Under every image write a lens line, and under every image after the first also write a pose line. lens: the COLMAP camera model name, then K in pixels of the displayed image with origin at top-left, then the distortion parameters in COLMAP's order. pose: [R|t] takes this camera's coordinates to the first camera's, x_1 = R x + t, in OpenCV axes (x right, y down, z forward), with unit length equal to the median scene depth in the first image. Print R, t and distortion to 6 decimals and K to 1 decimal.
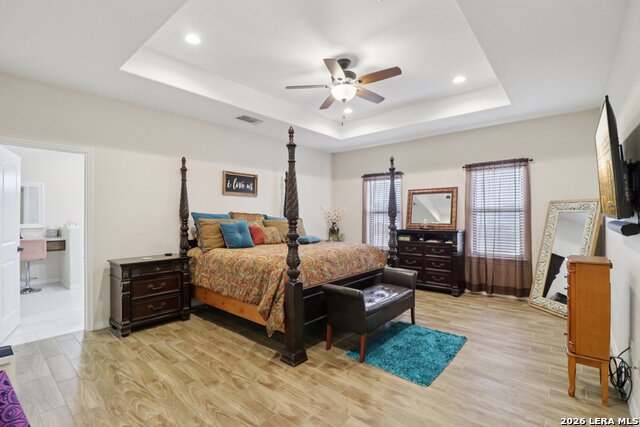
lens RADIAL K [[298.2, 0, 316.0], [0, 298.2, 215.1], [0, 0, 1]] dist [0.001083, -0.010852]
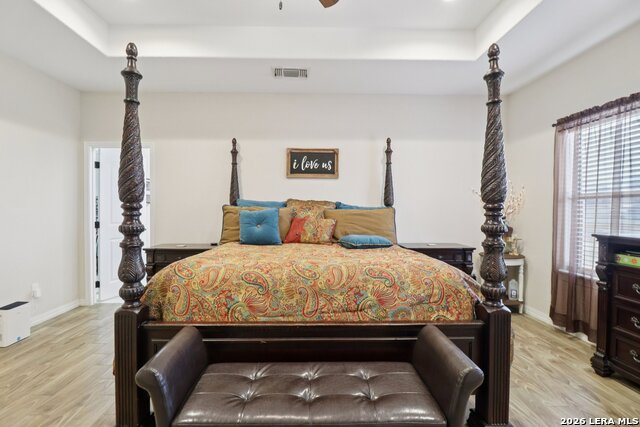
lens RADIAL K [[290.3, 0, 310.6], [0, 290.3, 223.5], [0, 0, 1]] dist [-0.034359, -0.000093]
pose [[0.659132, 0.038017, -0.751066, 0.341816], [-0.004012, 0.998885, 0.047040, 0.018818], [0.752017, -0.027992, 0.658549, 0.536476]]
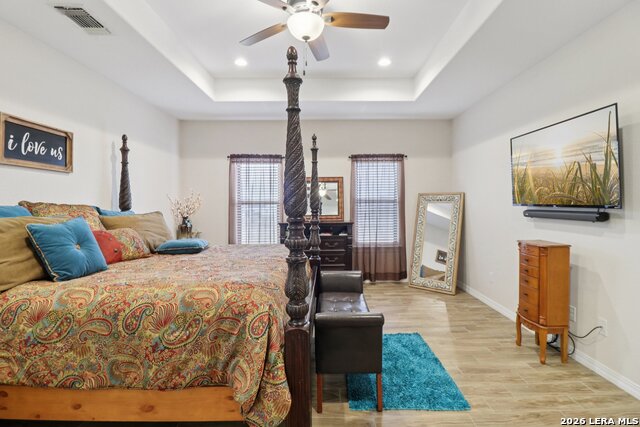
lens RADIAL K [[307.1, 0, 333.6], [0, 307.1, 212.1], [0, 0, 1]] dist [0.001615, -0.011290]
pose [[0.745132, -0.017566, 0.666686, -0.244128], [0.004598, 0.999765, 0.021203, -0.001426], [-0.666902, -0.012733, 0.745037, 0.311581]]
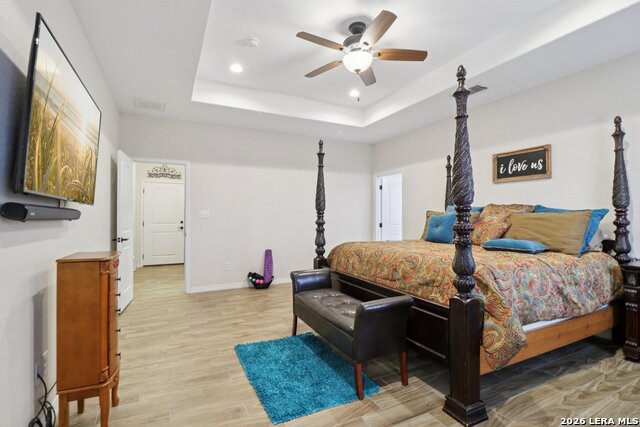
lens RADIAL K [[302.5, 0, 312.1], [0, 302.5, 212.6], [0, 0, 1]] dist [-0.000529, -0.011859]
pose [[-0.399829, -0.006435, -0.916567, 0.687571], [0.000297, 0.999974, -0.007150, 0.020337], [0.916590, -0.003130, -0.399817, 0.894379]]
